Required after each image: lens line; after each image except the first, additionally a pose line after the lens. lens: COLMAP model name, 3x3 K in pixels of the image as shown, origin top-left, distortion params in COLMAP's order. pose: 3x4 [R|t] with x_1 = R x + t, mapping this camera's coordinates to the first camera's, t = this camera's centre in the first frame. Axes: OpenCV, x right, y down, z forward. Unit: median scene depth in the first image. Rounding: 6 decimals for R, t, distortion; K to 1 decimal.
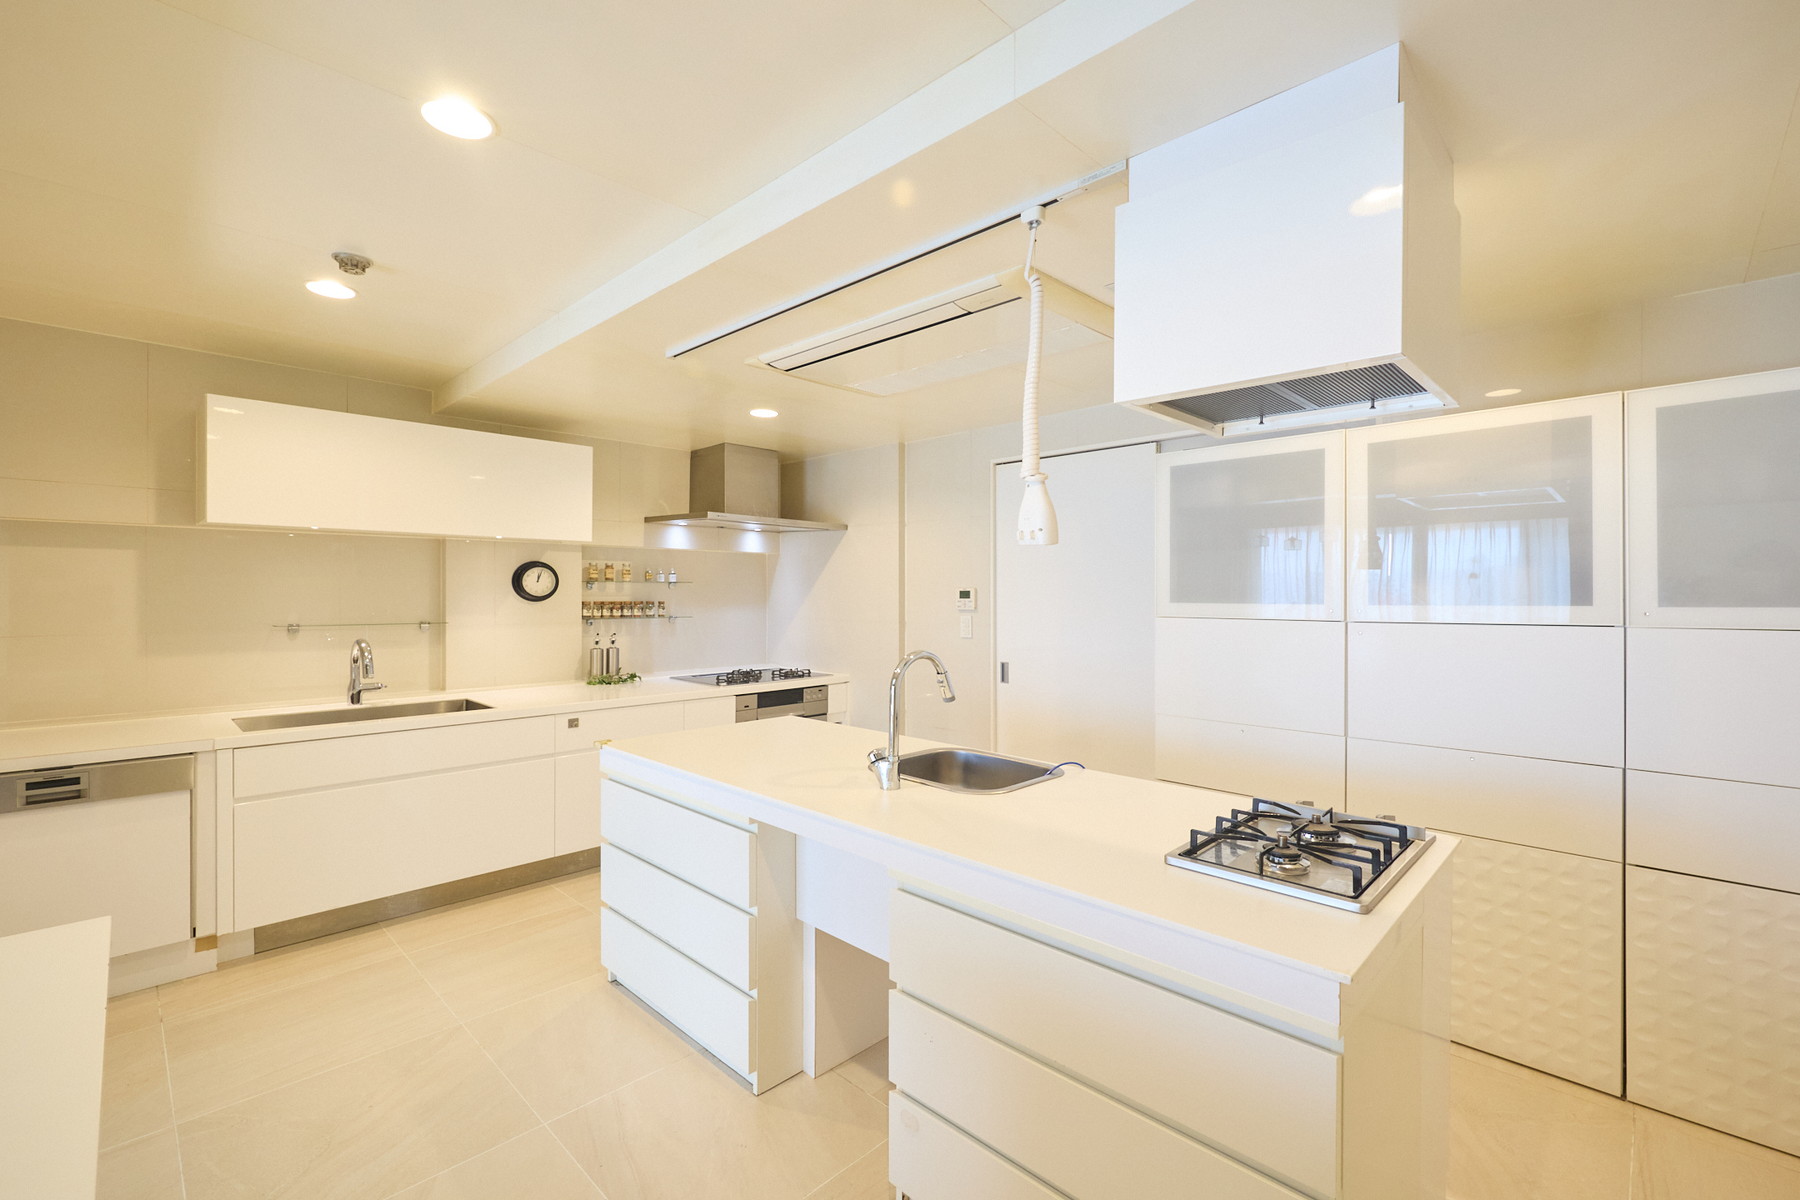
lens RADIAL K [[759.1, 0, 913.1], [0, 759.1, 601.0], [0, 0, 1]] dist [0.000253, 0.000054]
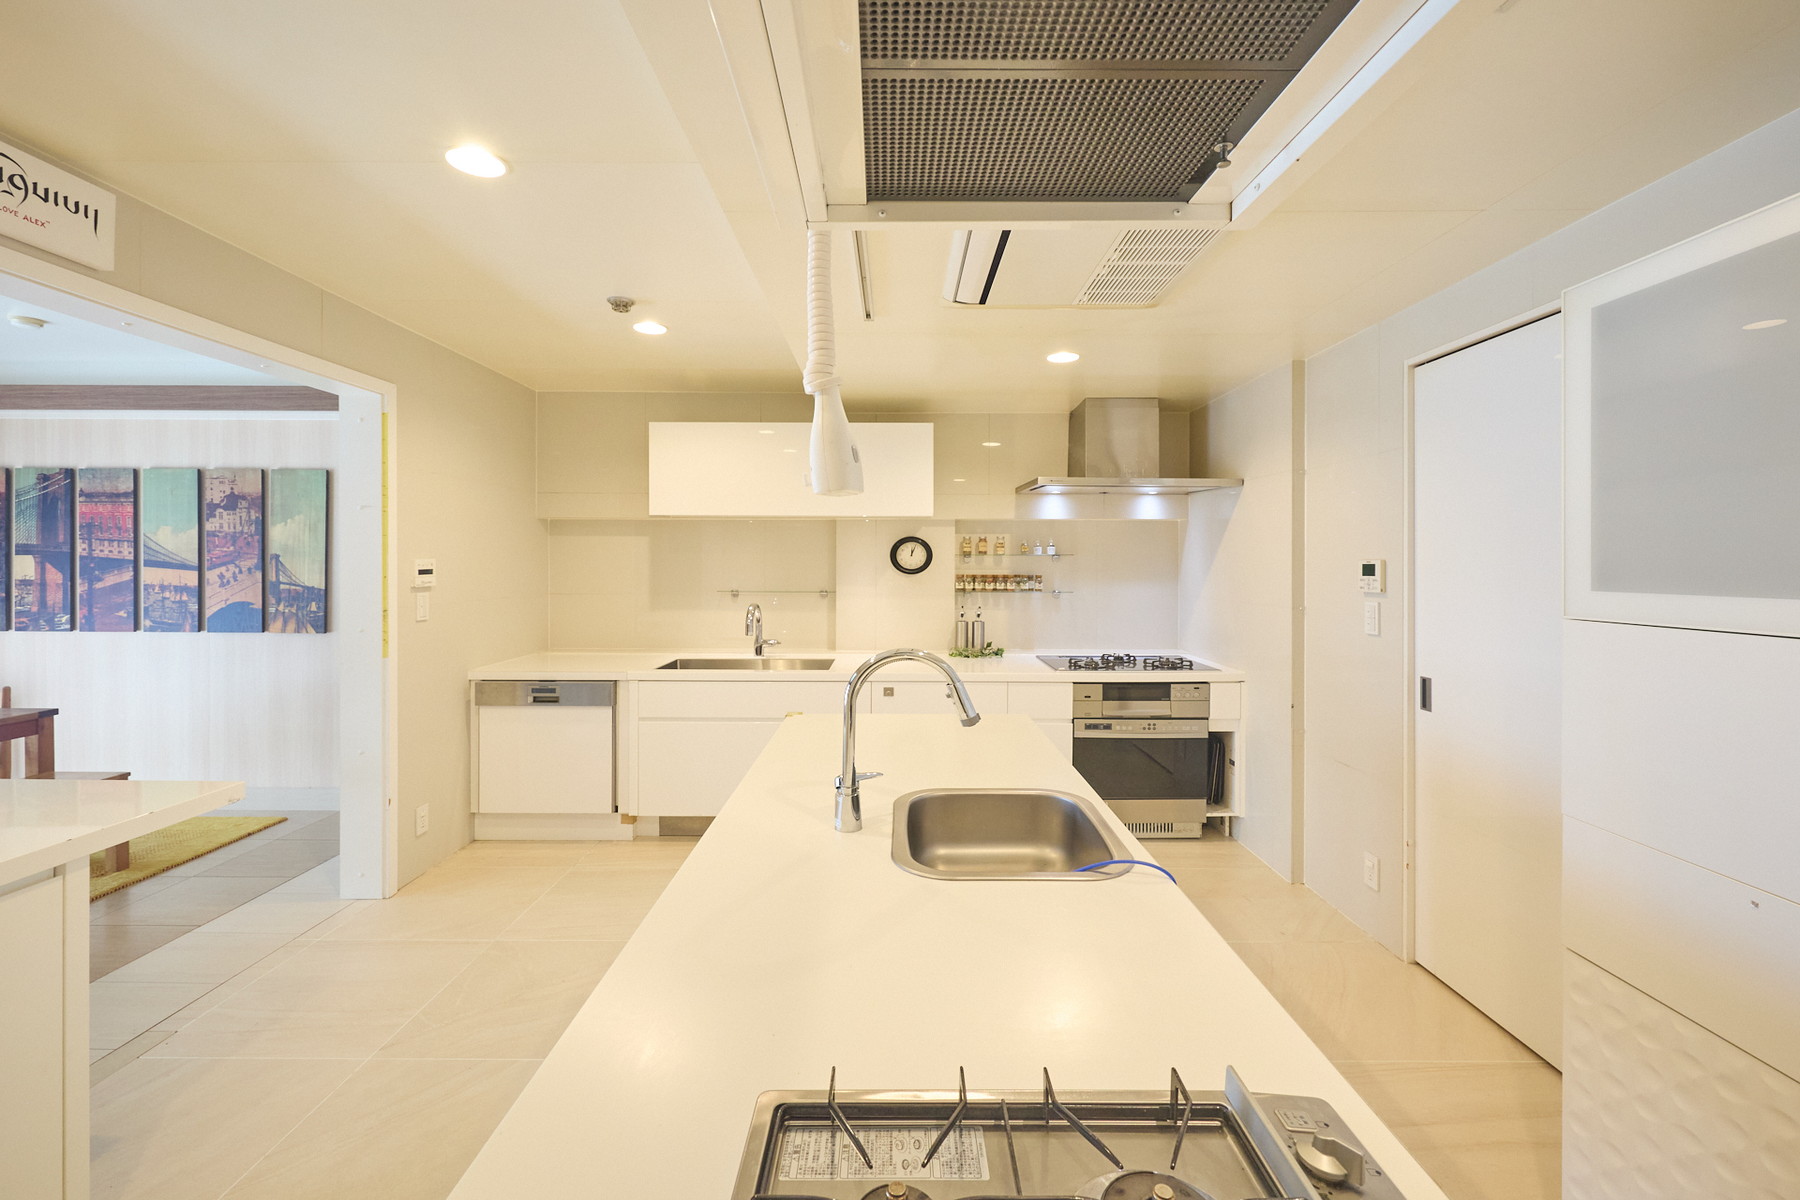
lens RADIAL K [[759.1, 0, 898.2], [0, 759.1, 569.5], [0, 0, 1]] dist [0.000253, 0.000054]
pose [[0.702661, 0.004923, -0.711508, 0.244495], [-0.008323, 0.999965, -0.001300, -0.004282], [0.711477, 0.006835, 0.702677, 0.229123]]
